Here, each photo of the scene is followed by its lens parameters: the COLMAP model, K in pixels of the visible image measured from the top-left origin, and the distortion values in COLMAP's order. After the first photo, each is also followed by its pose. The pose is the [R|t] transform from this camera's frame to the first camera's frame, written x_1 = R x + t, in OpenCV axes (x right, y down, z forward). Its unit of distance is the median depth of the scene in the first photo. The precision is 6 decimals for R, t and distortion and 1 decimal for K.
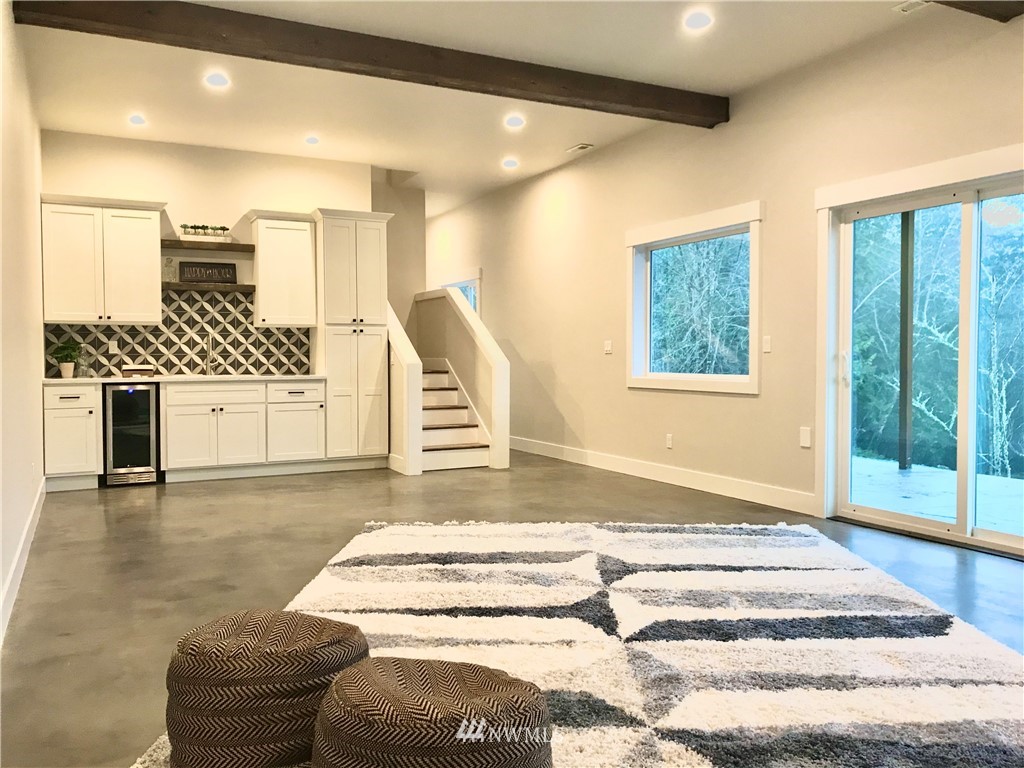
lens RADIAL K [[839.0, 0, 510.3], [0, 839.0, 377.4], [0, 0, 1]] dist [0.014916, -0.003863]
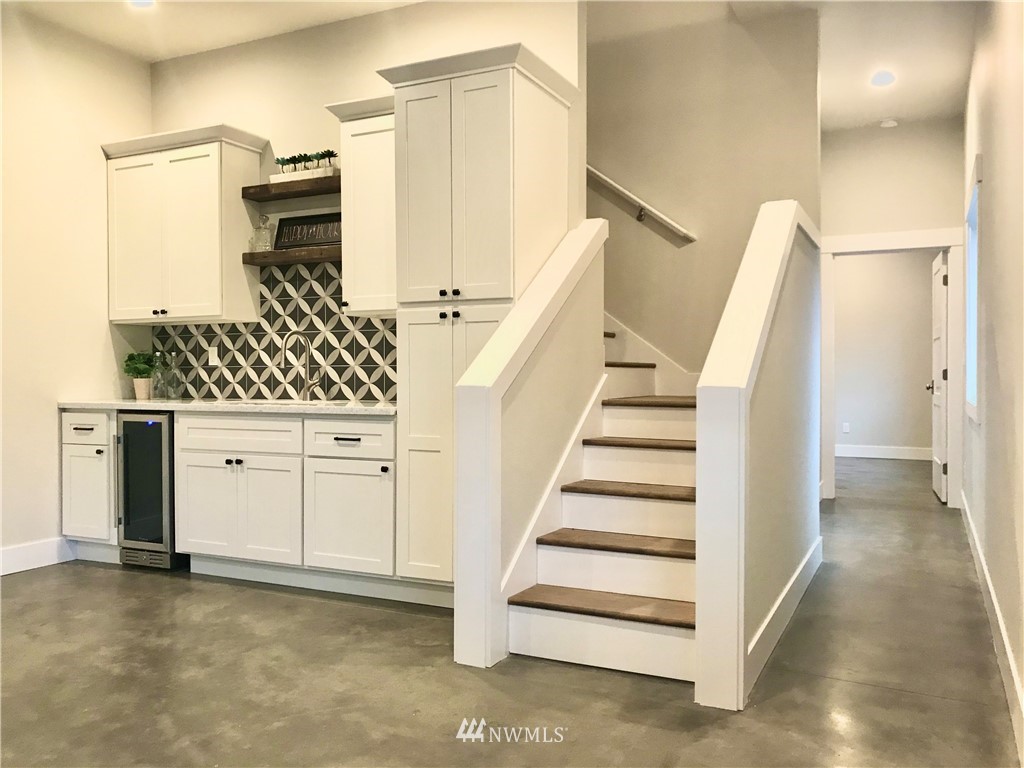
lens RADIAL K [[839.0, 0, 510.3], [0, 839.0, 377.4], [0, 0, 1]] dist [0.014916, -0.003863]
pose [[0.604298, 0.007641, -0.796722, 0.217531], [-0.019759, 0.999790, -0.005399, -0.019401], [0.796514, 0.019004, 0.604322, 0.769608]]
